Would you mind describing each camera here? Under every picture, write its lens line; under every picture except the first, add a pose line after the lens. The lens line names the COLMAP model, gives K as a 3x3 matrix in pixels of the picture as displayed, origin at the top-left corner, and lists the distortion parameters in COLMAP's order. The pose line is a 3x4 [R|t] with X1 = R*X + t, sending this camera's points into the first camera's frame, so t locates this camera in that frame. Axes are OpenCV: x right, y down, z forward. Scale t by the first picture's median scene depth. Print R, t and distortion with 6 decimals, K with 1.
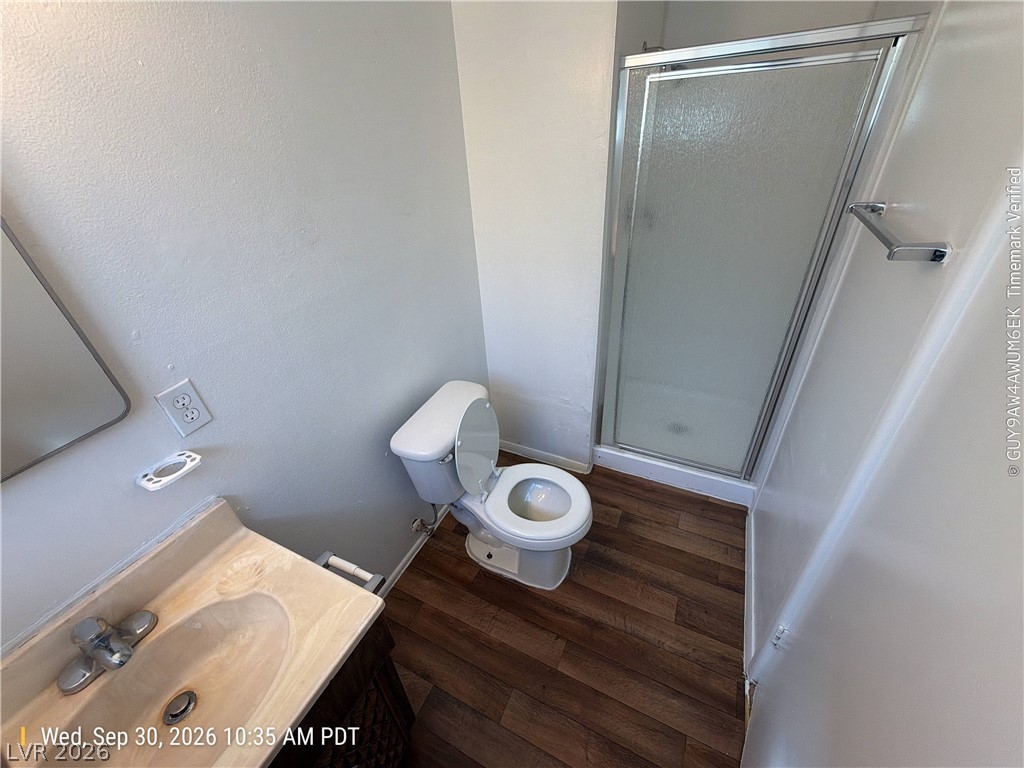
lens RADIAL K [[409.9, 0, 510.1], [0, 409.9, 385.3], [0, 0, 1]] dist [0.002237, 0.000421]
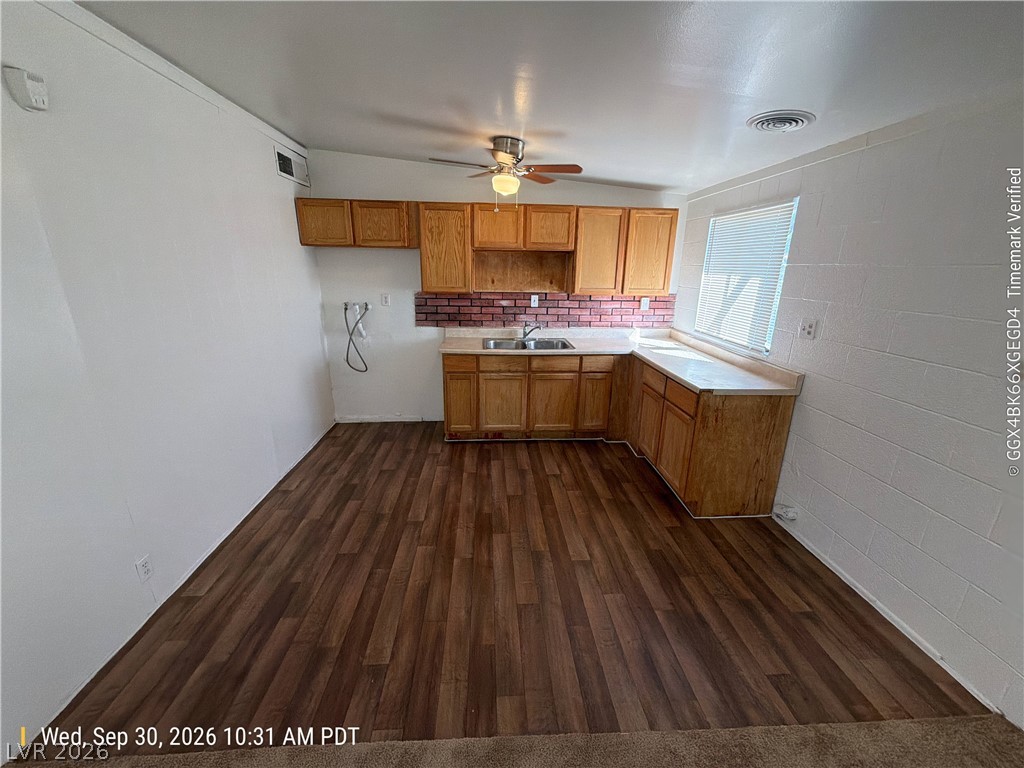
lens RADIAL K [[409.9, 0, 514.3], [0, 409.9, 383.7], [0, 0, 1]] dist [0.002237, 0.000421]
pose [[0.489349, 0.308427, -0.815727, 0.632632], [-0.506198, 0.862129, 0.022307, 0.192365], [0.710142, 0.402004, 0.578007, -0.373434]]
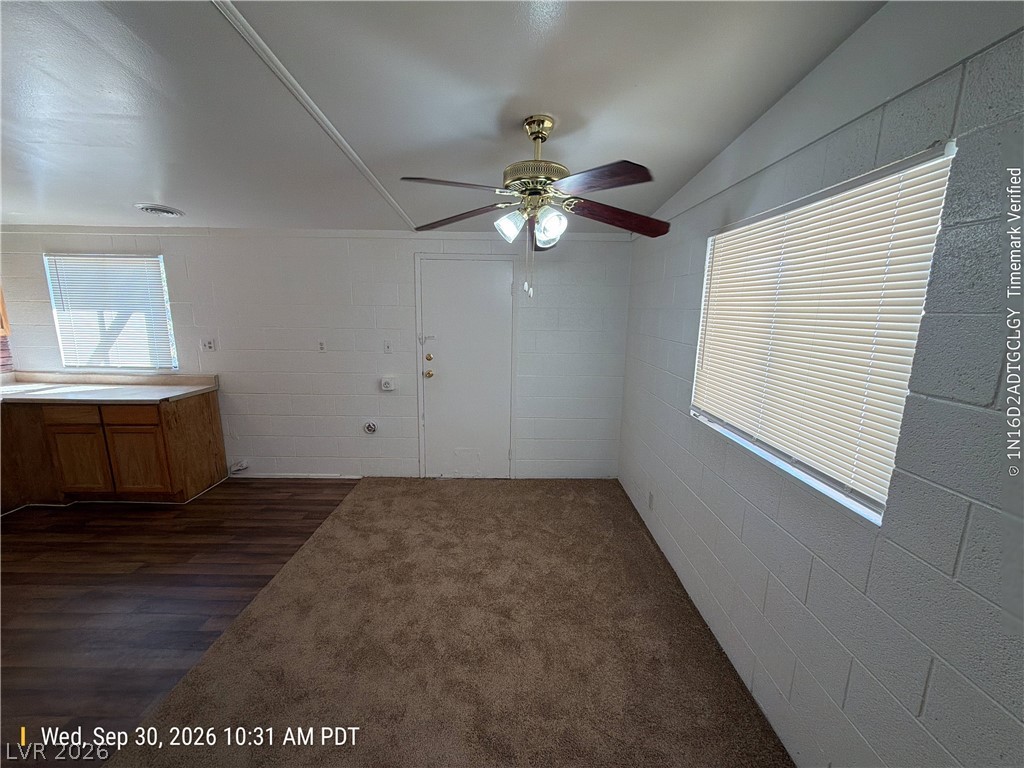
lens RADIAL K [[409.9, 0, 513.2], [0, 409.9, 384.4], [0, 0, 1]] dist [0.002237, 0.000421]
pose [[0.896386, -0.009696, 0.443168, 0.388659], [0.179648, 0.921922, -0.343200, 0.739223], [-0.405239, 0.387254, 0.828140, -1.214897]]
